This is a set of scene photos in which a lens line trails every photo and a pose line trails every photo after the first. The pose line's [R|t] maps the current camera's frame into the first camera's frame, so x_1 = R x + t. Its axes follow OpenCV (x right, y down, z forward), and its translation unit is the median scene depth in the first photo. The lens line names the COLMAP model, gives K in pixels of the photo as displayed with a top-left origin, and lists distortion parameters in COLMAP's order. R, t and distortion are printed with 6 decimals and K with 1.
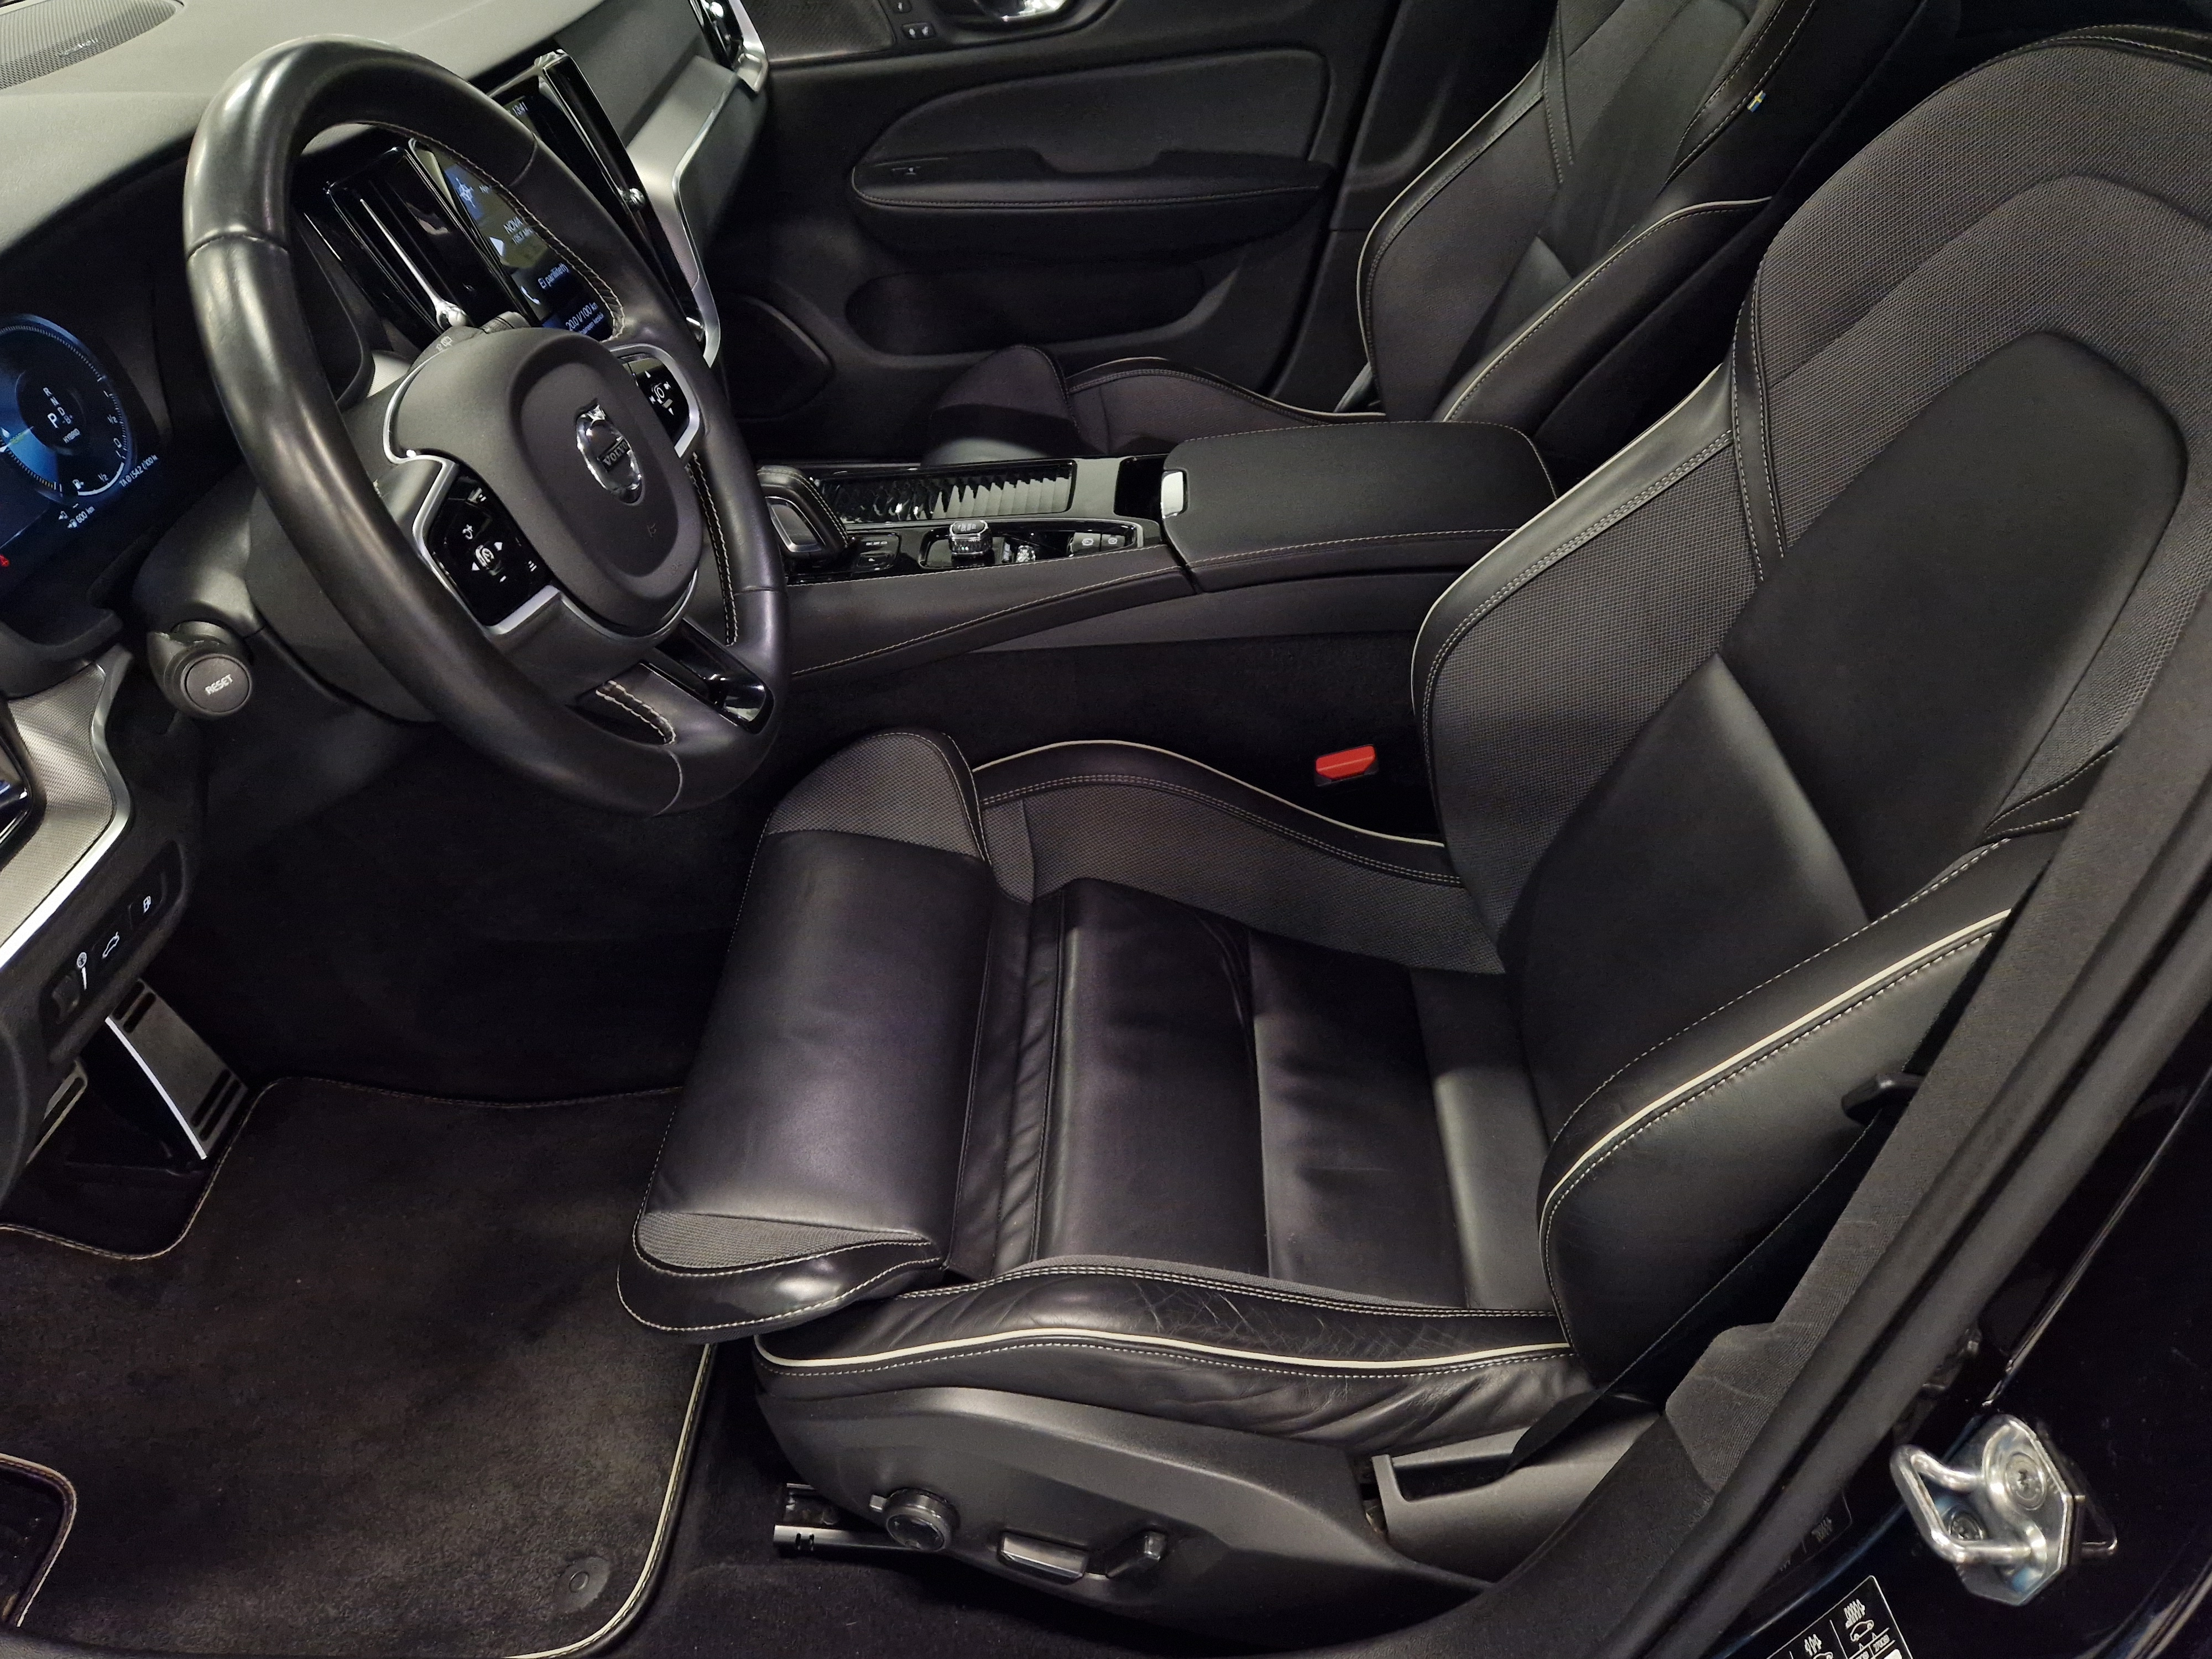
lens RADIAL K [[1550.7, 0, 1090.5], [0, 1550.7, 828.2], [0, 0, 1]] dist [0.073264, -0.061801]
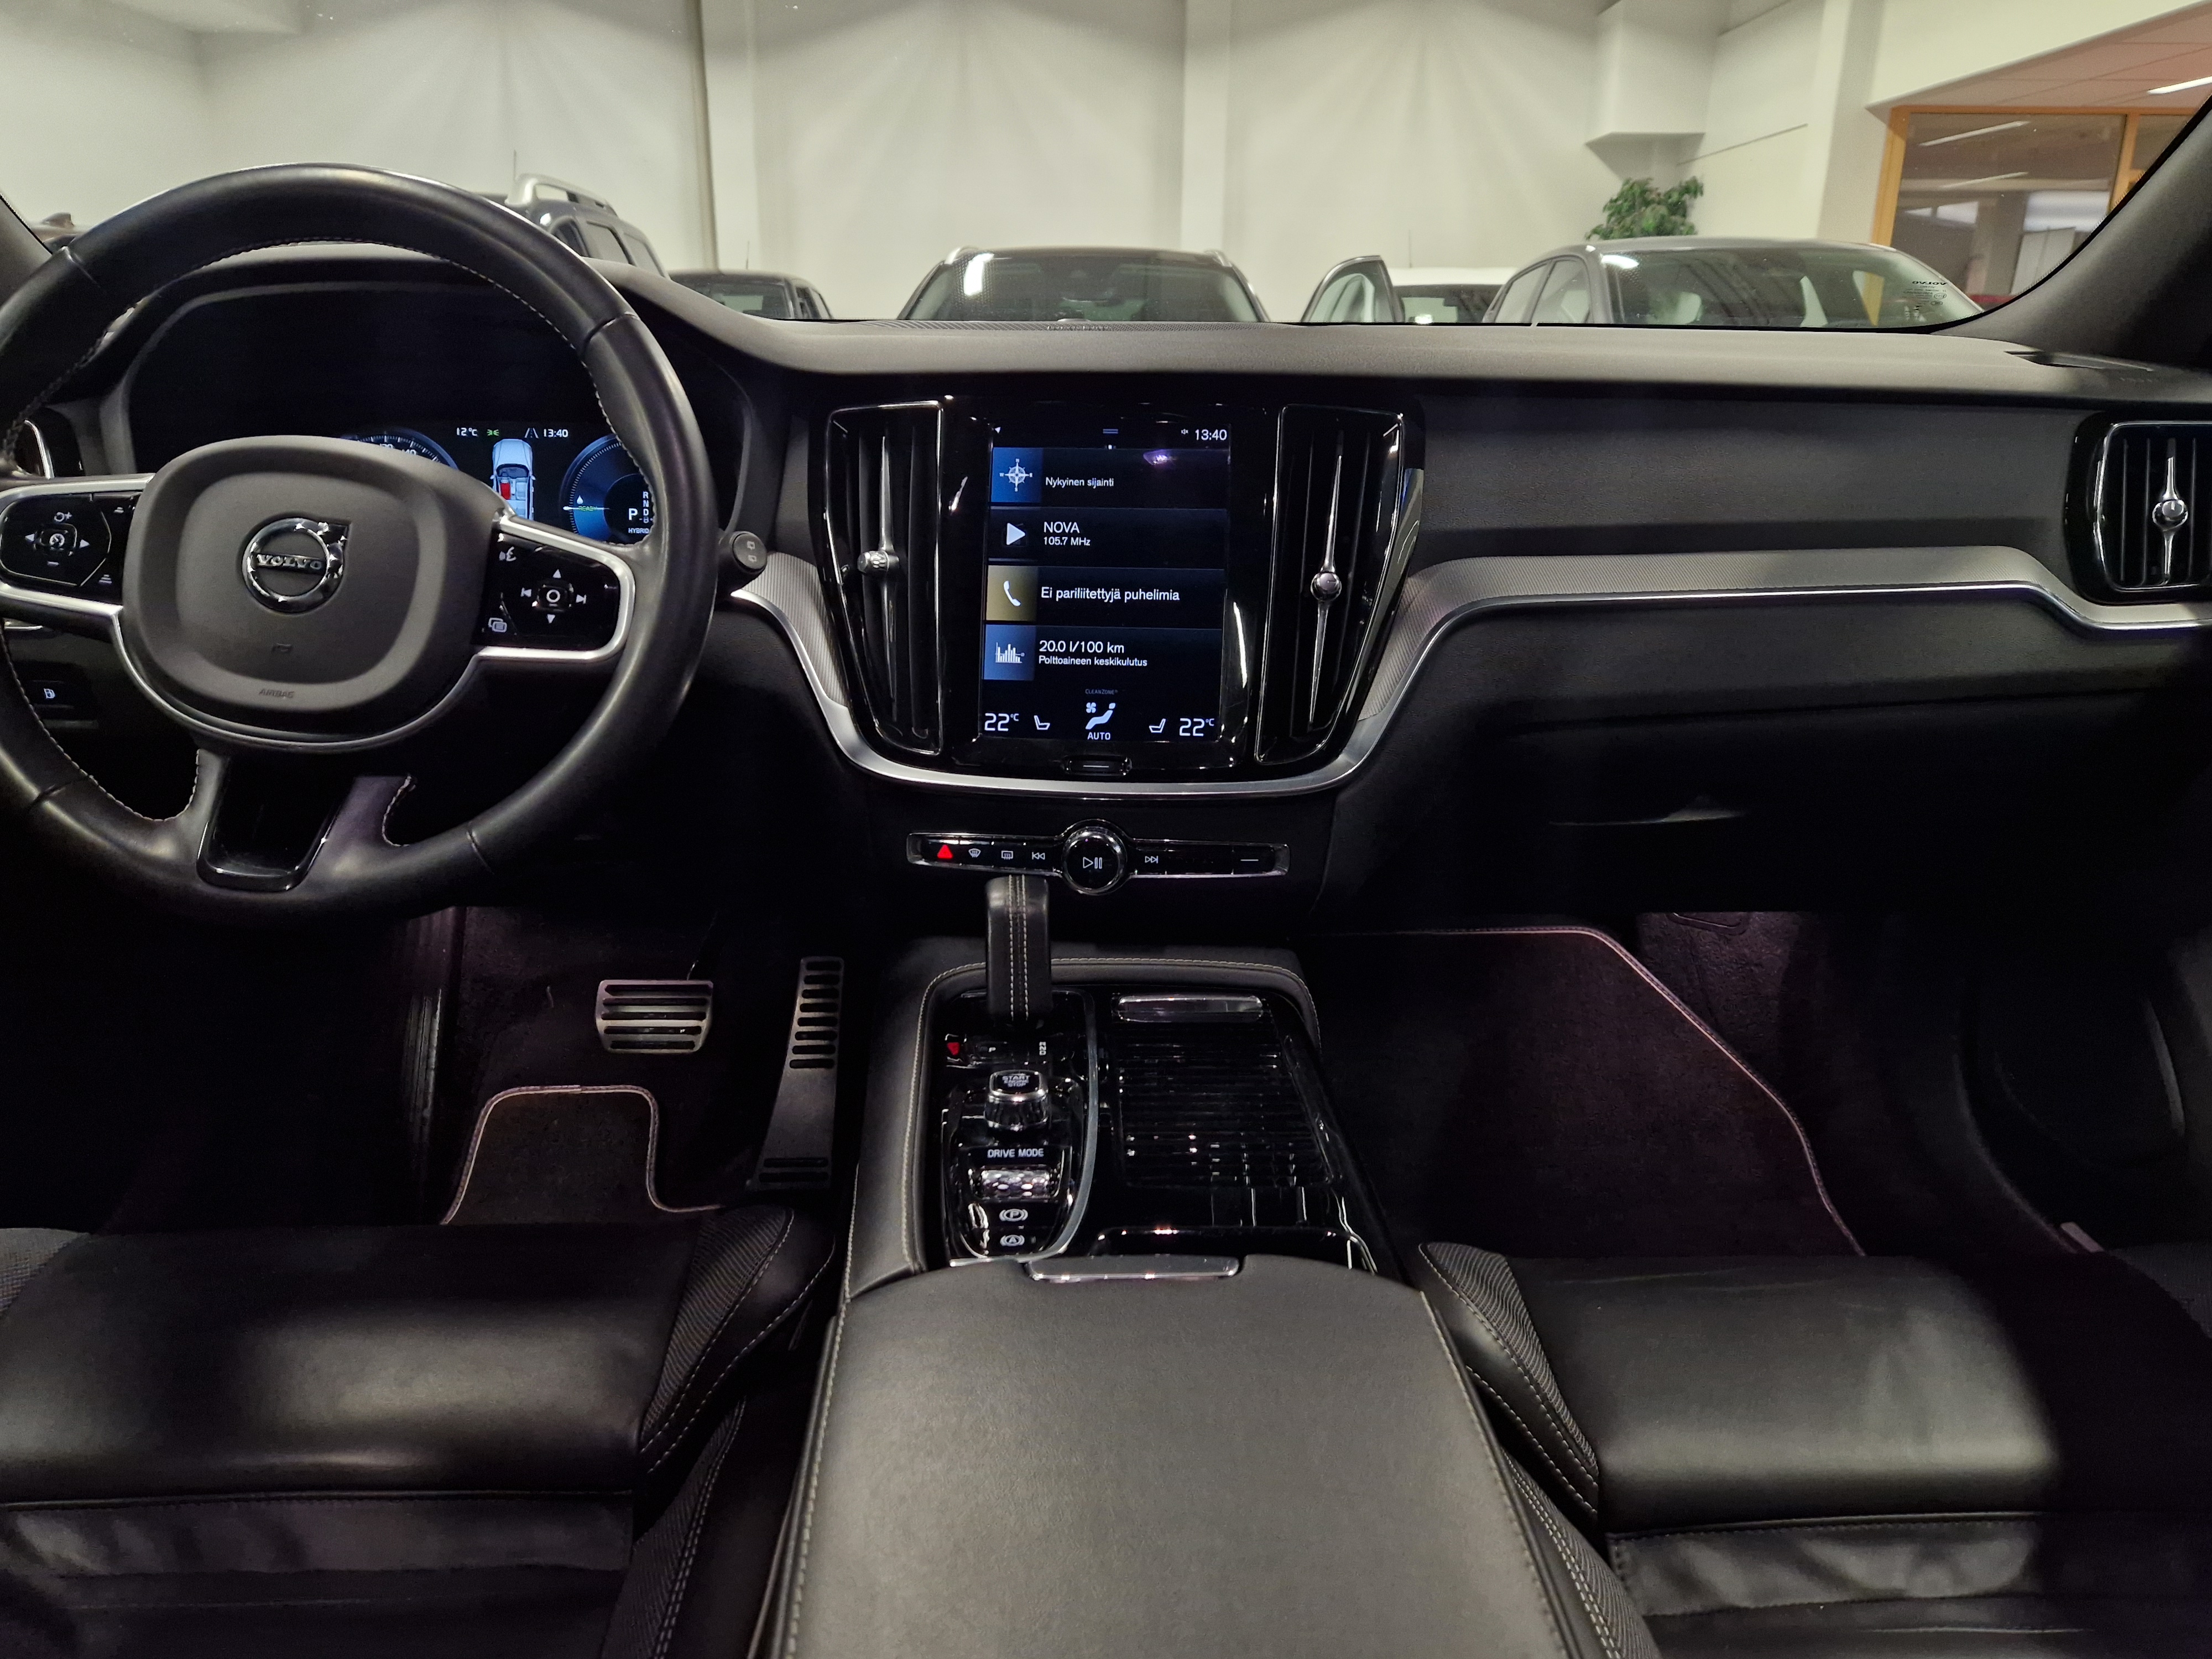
lens RADIAL K [[1550.7, 0, 1090.5], [0, 1550.7, 828.2], [0, 0, 1]] dist [0.073264, -0.061801]
pose [[0.065701, 0.332864, -0.940683, 0.448738], [-0.622195, 0.750675, 0.222173, -0.410726], [0.780101, 0.570691, 0.256426, 0.792616]]
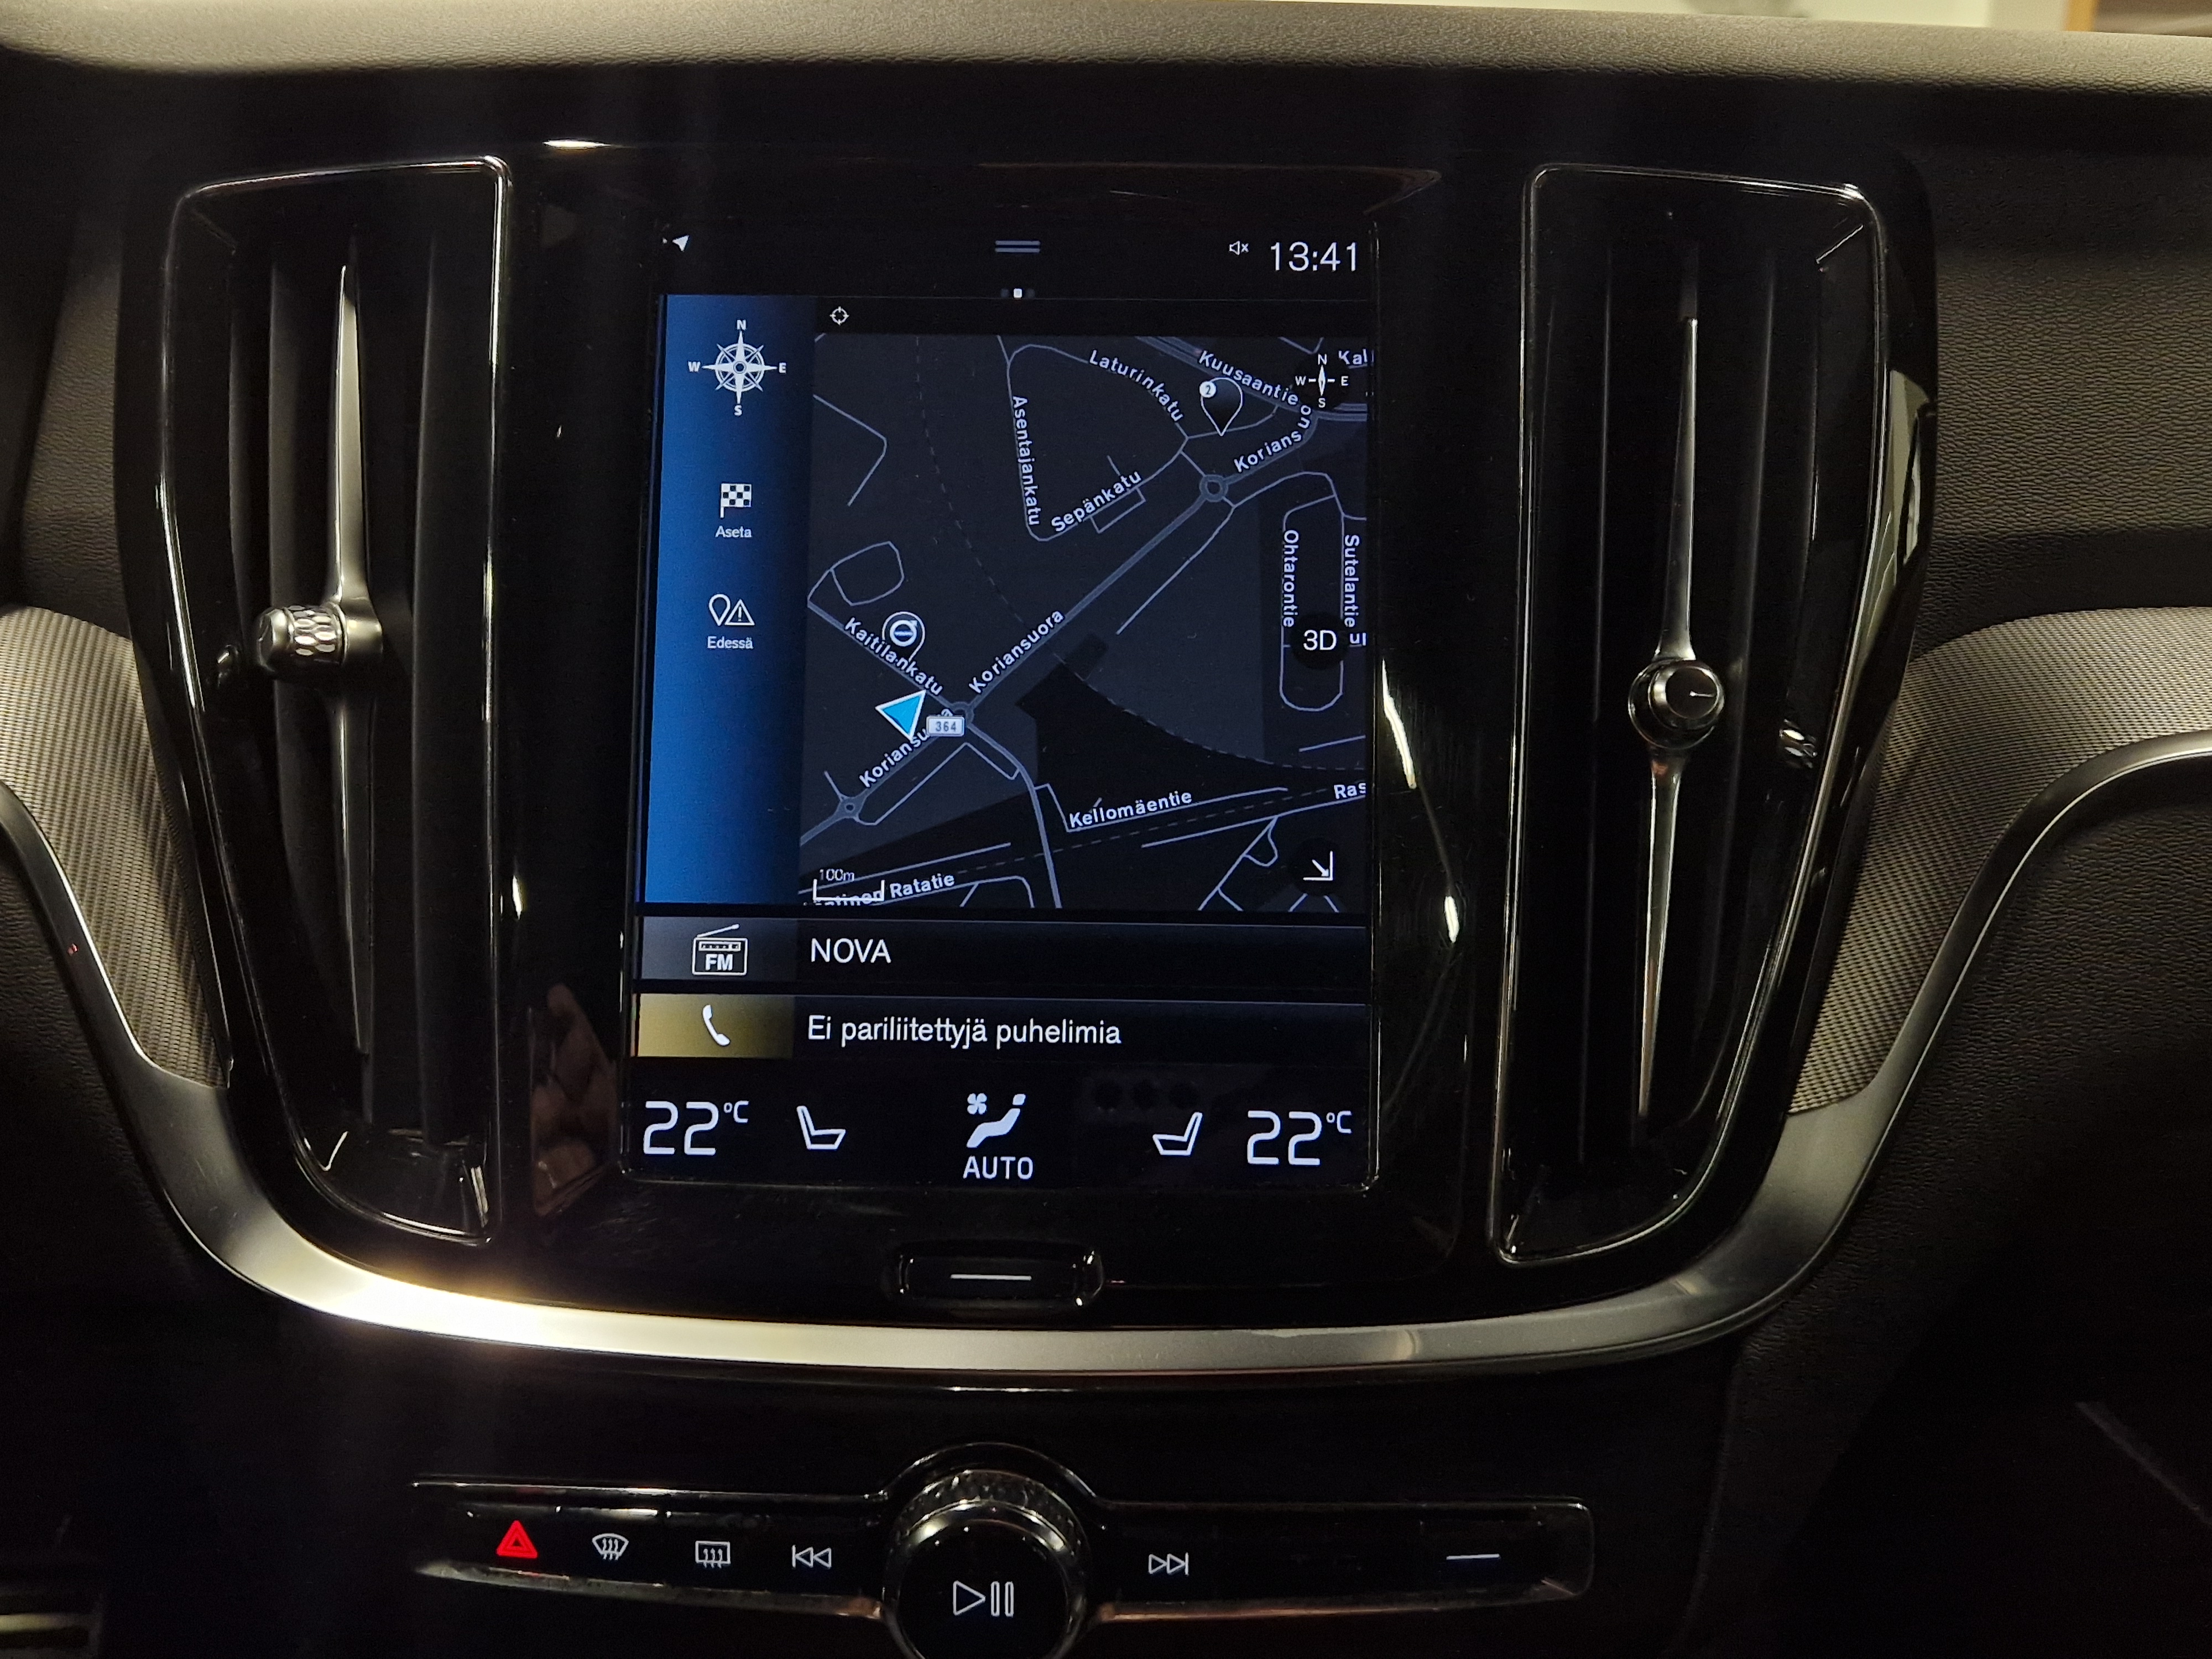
lens RADIAL K [[1545.7, 0, 1097.0], [0, 1545.7, 808.7], [0, 0, 1]] dist [0.071554, -0.058265]
pose [[0.128692, 0.309303, -0.942215, -0.066031], [-0.621186, 0.765763, 0.166535, -0.372717], [0.773024, 0.563860, 0.290682, 0.873603]]
